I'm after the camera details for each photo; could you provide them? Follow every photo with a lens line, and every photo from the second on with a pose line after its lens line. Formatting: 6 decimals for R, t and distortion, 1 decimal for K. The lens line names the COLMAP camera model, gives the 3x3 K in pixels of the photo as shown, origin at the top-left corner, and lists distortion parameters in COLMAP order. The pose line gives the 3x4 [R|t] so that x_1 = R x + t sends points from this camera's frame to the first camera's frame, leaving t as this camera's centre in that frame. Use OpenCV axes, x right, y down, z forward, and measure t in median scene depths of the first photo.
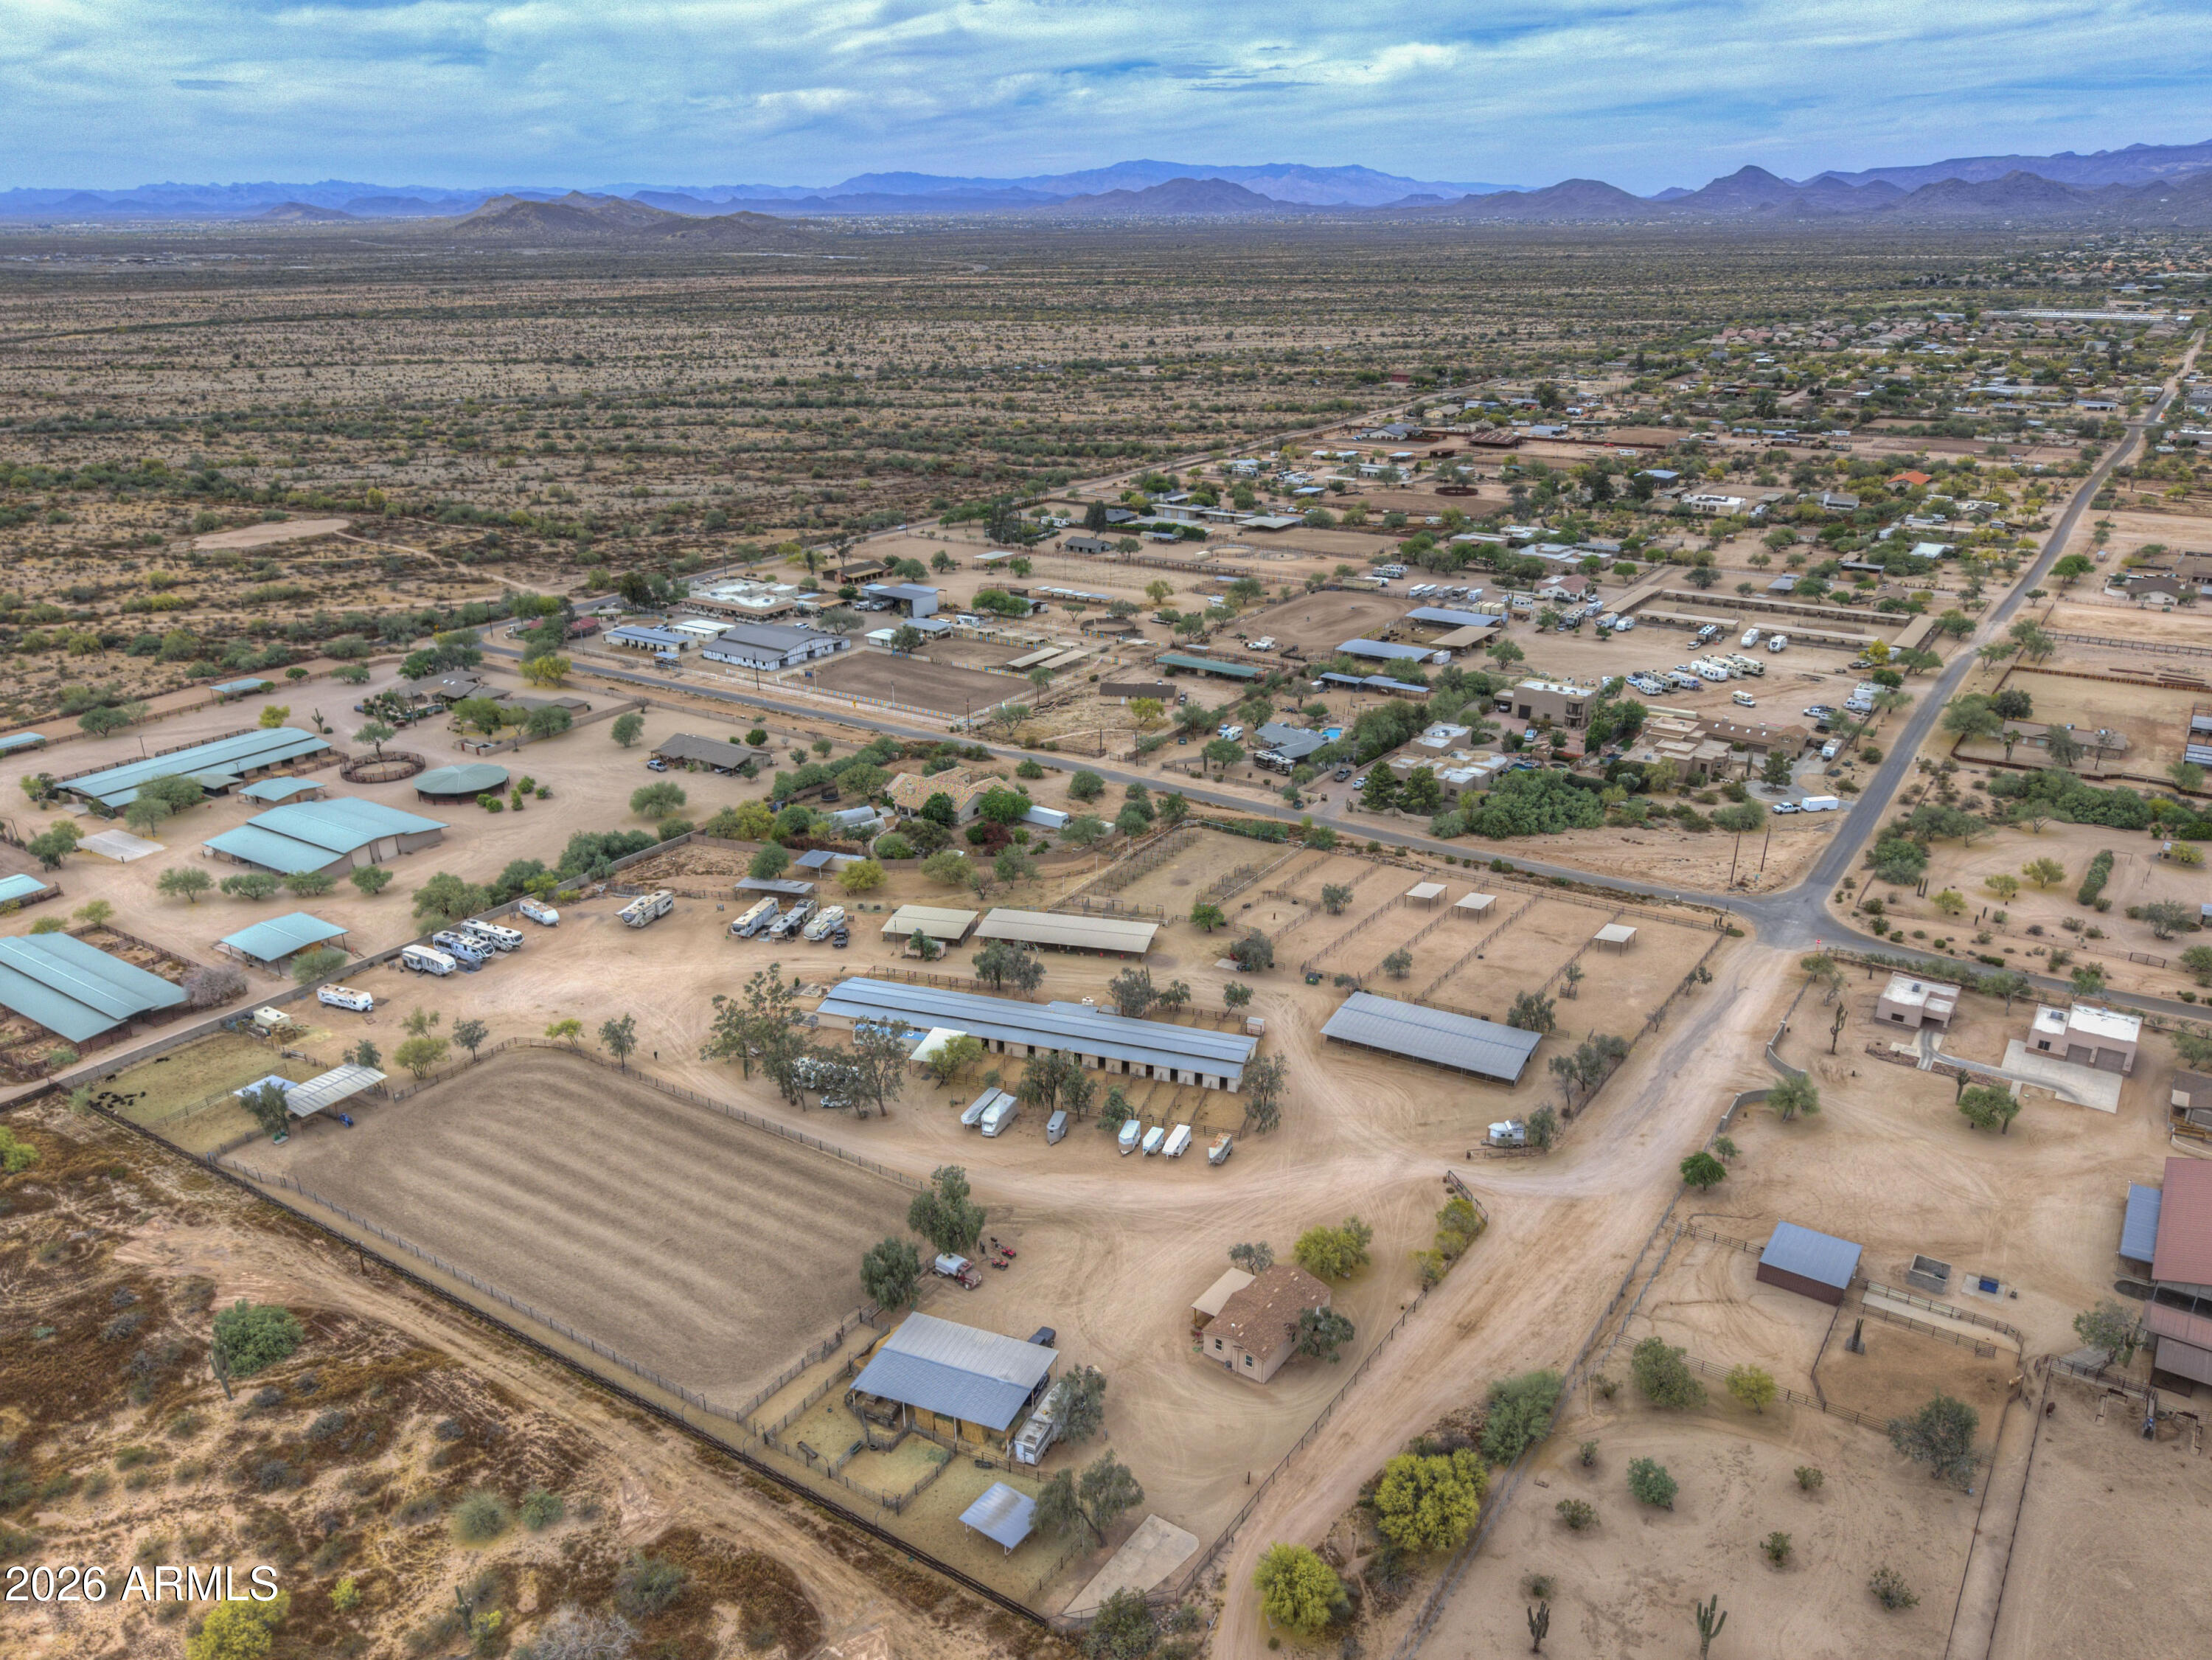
lens RADIAL K [[1637.3, 0, 1077.4], [0, 1637.3, 834.3], [0, 0, 1]] dist [0.055378, -0.082380]
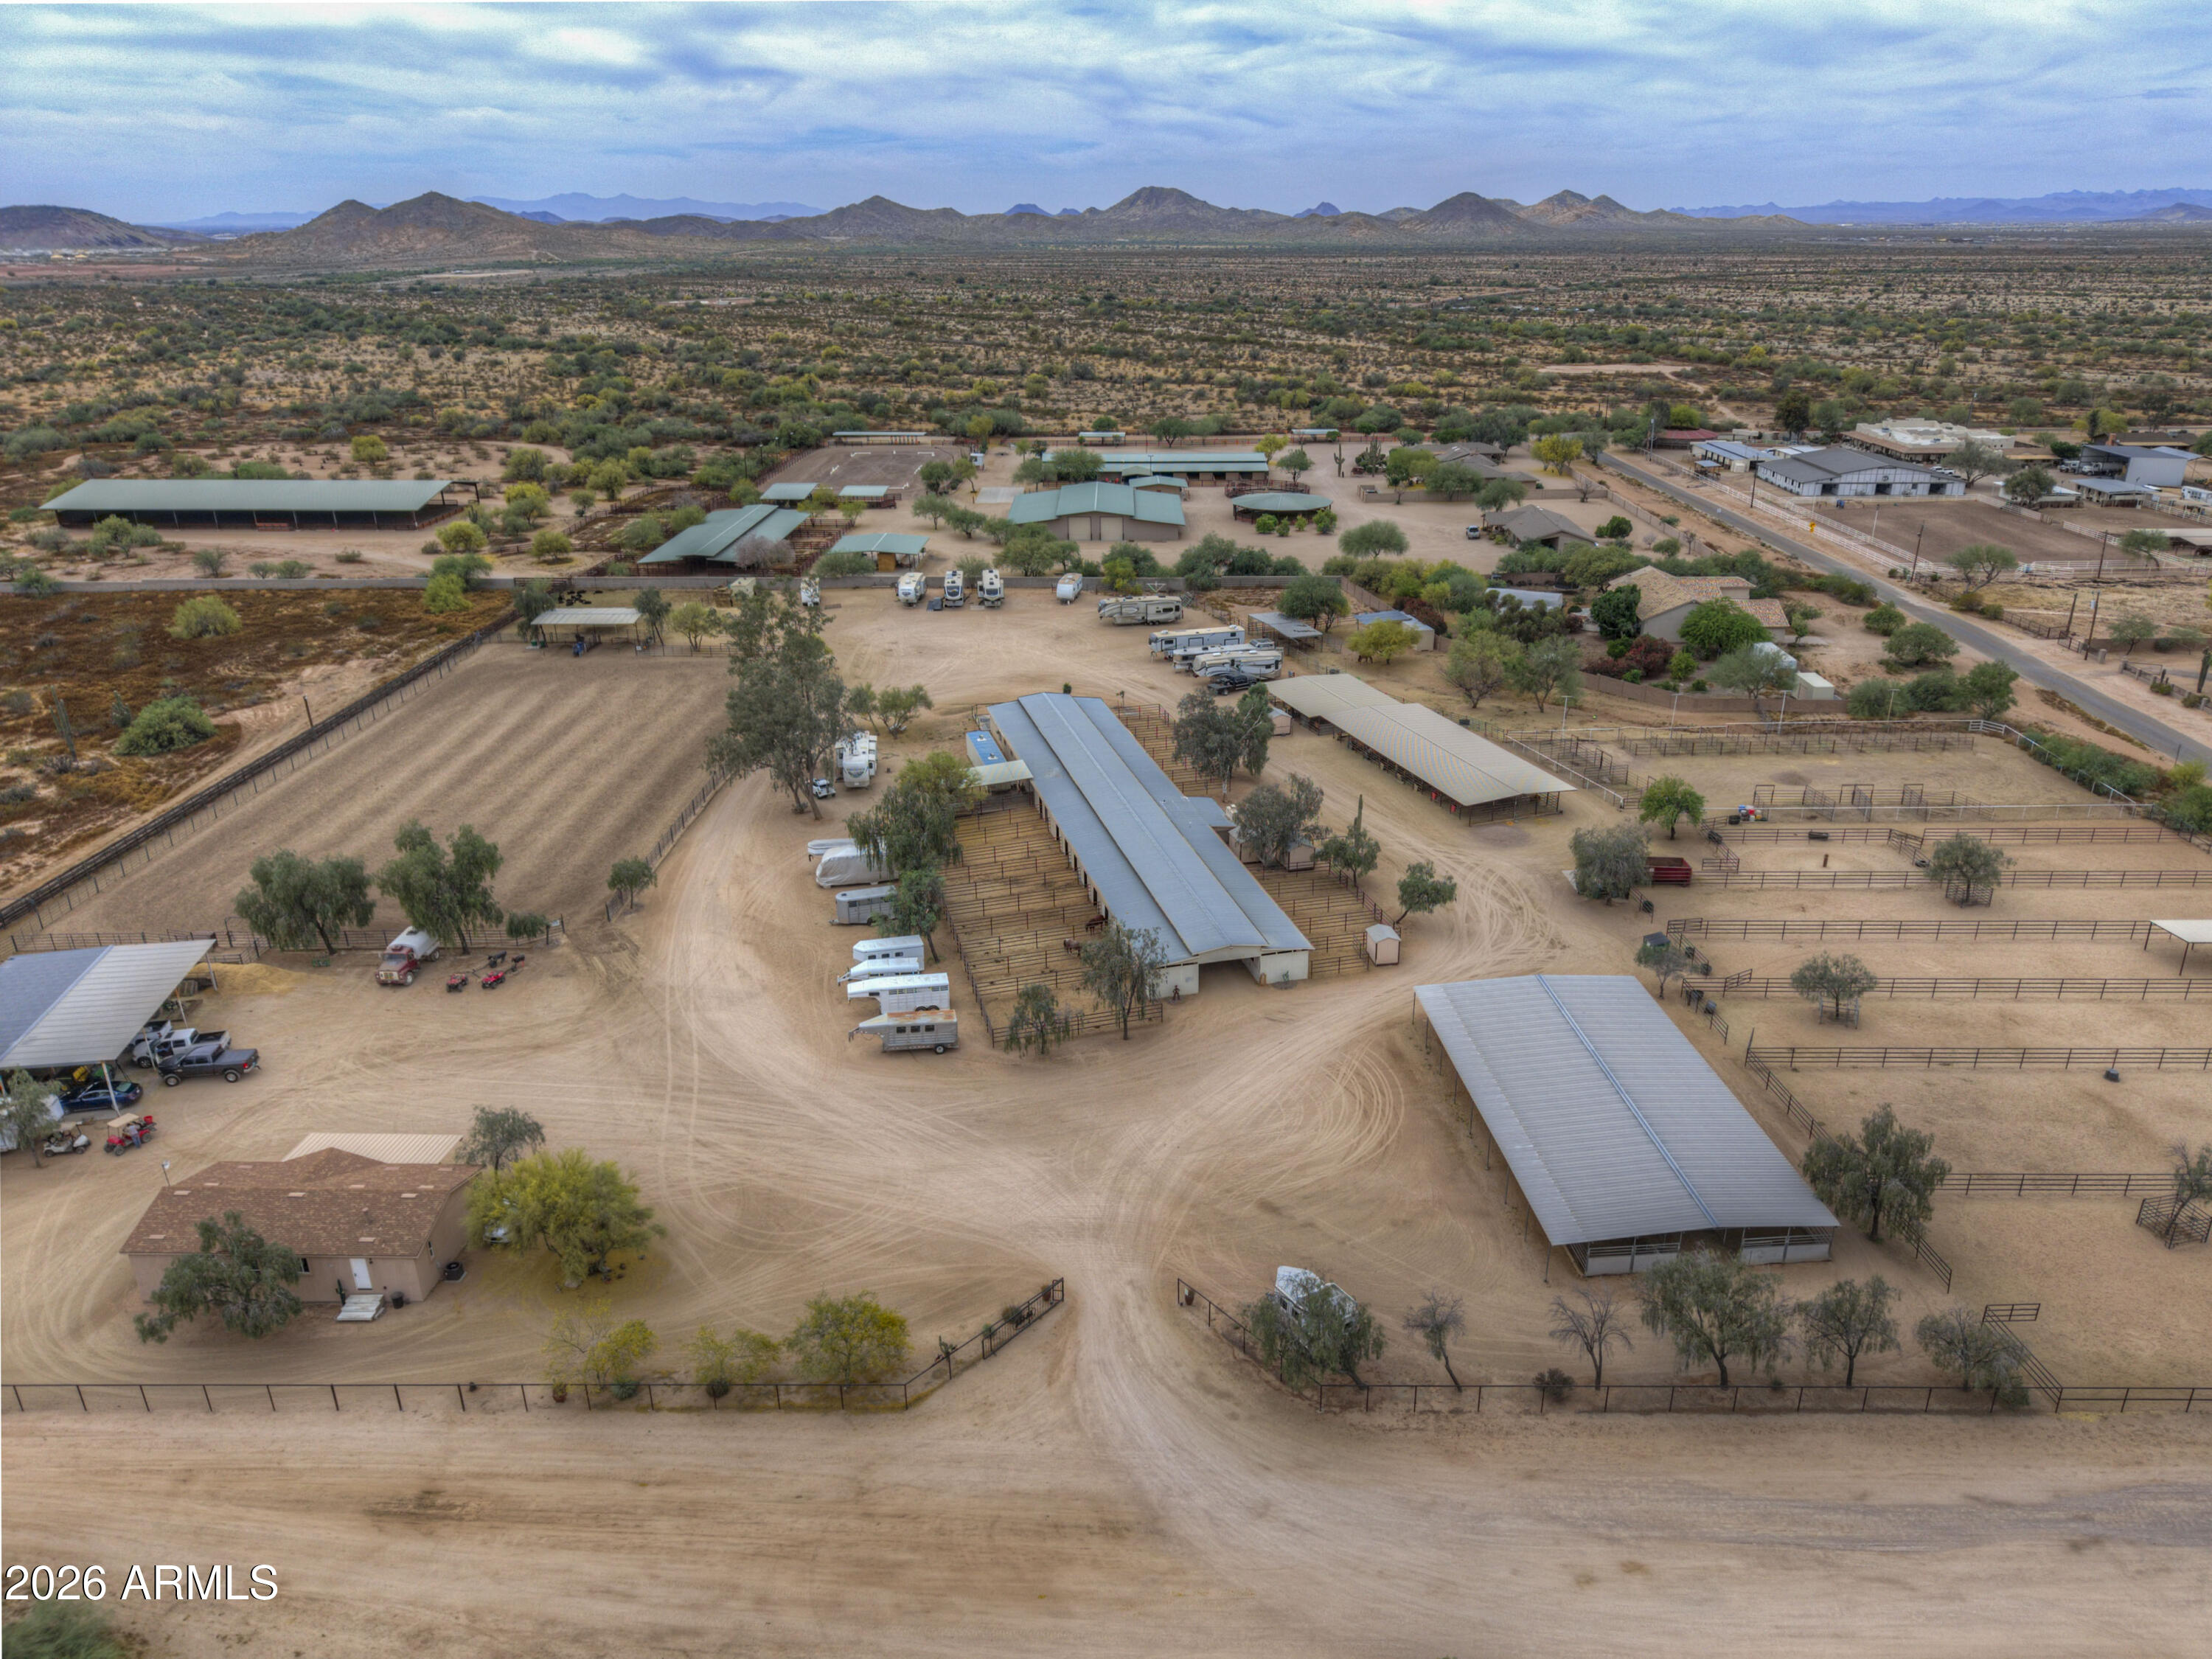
lens RADIAL K [[1547.8, 0, 1151.3], [0, 1547.8, 823.2], [0, 0, 1]] dist [0.006168, 0.000797]
pose [[0.570114, 0.302880, -0.763697, 0.319901], [-0.290061, 0.943906, 0.157814, 0.022422], [0.768658, 0.131546, 0.625988, 0.499296]]
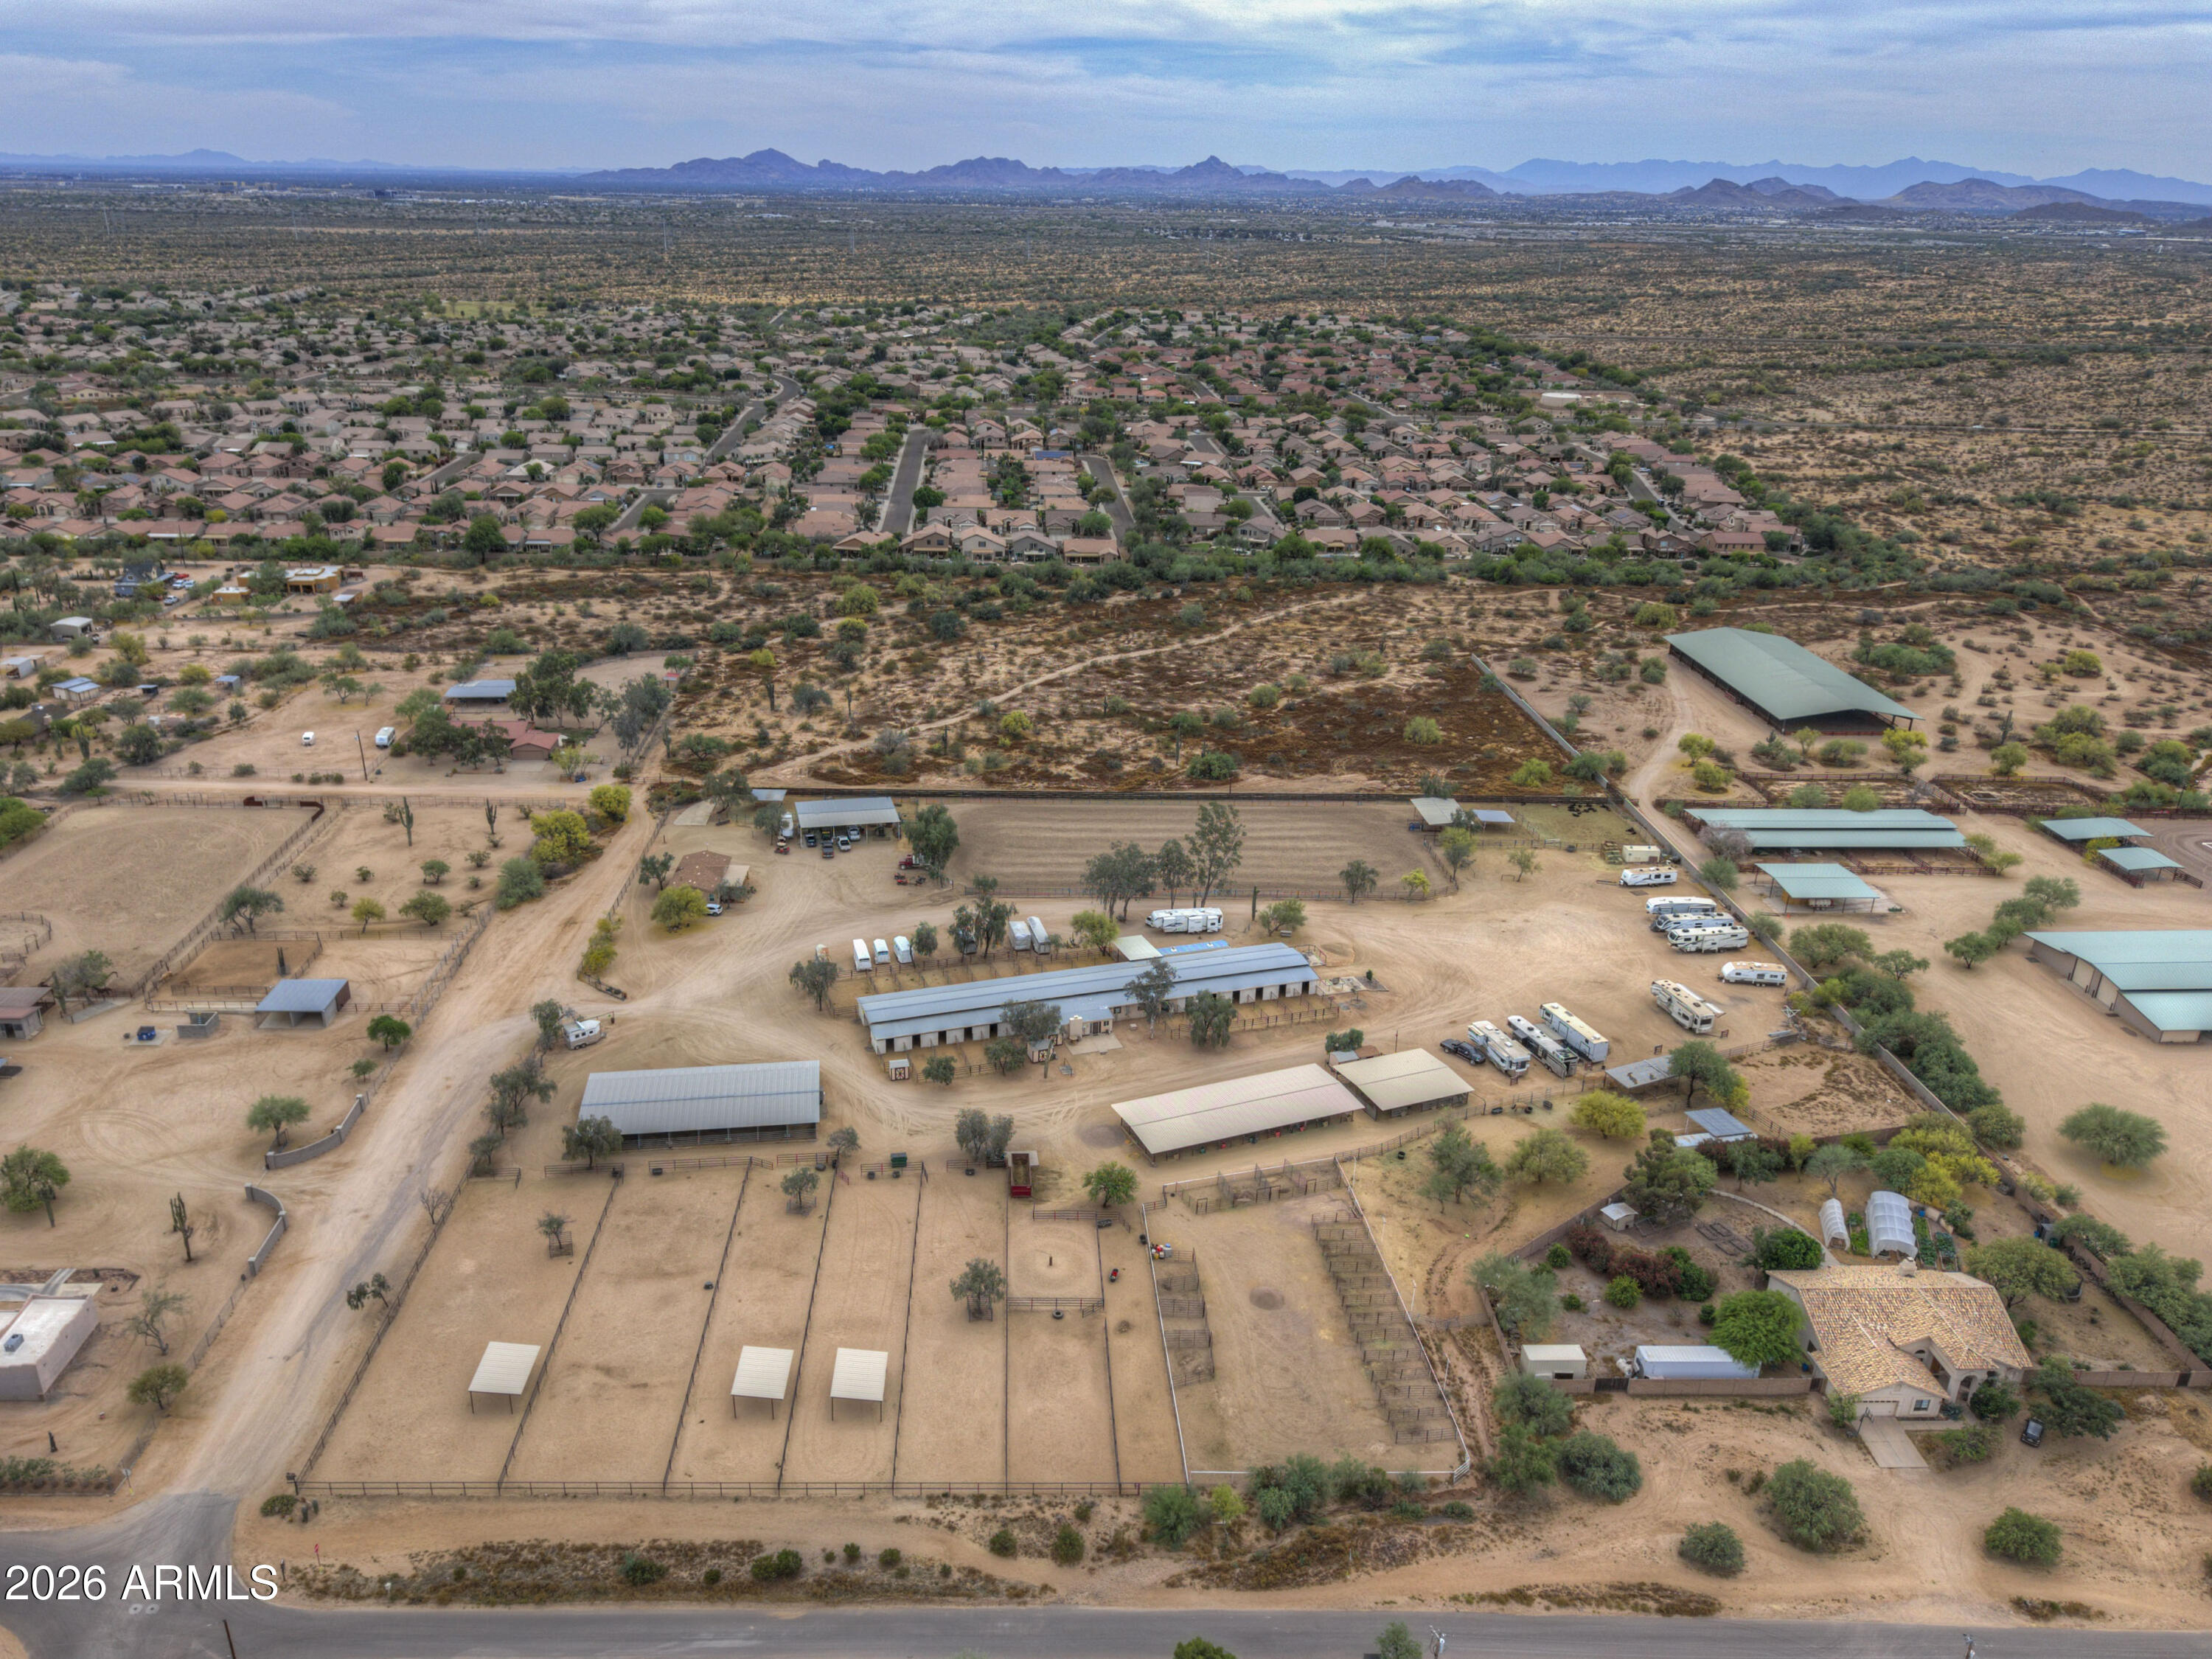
lens RADIAL K [[1637.1, 0, 1077.4], [0, 1637.1, 833.8], [0, 0, 1]] dist [0.055378, -0.082380]
pose [[-0.788720, 0.215736, -0.575656, 0.392469], [-0.230461, 0.764349, 0.602212, -0.405300], [0.569920, 0.607642, -0.553138, 1.125457]]
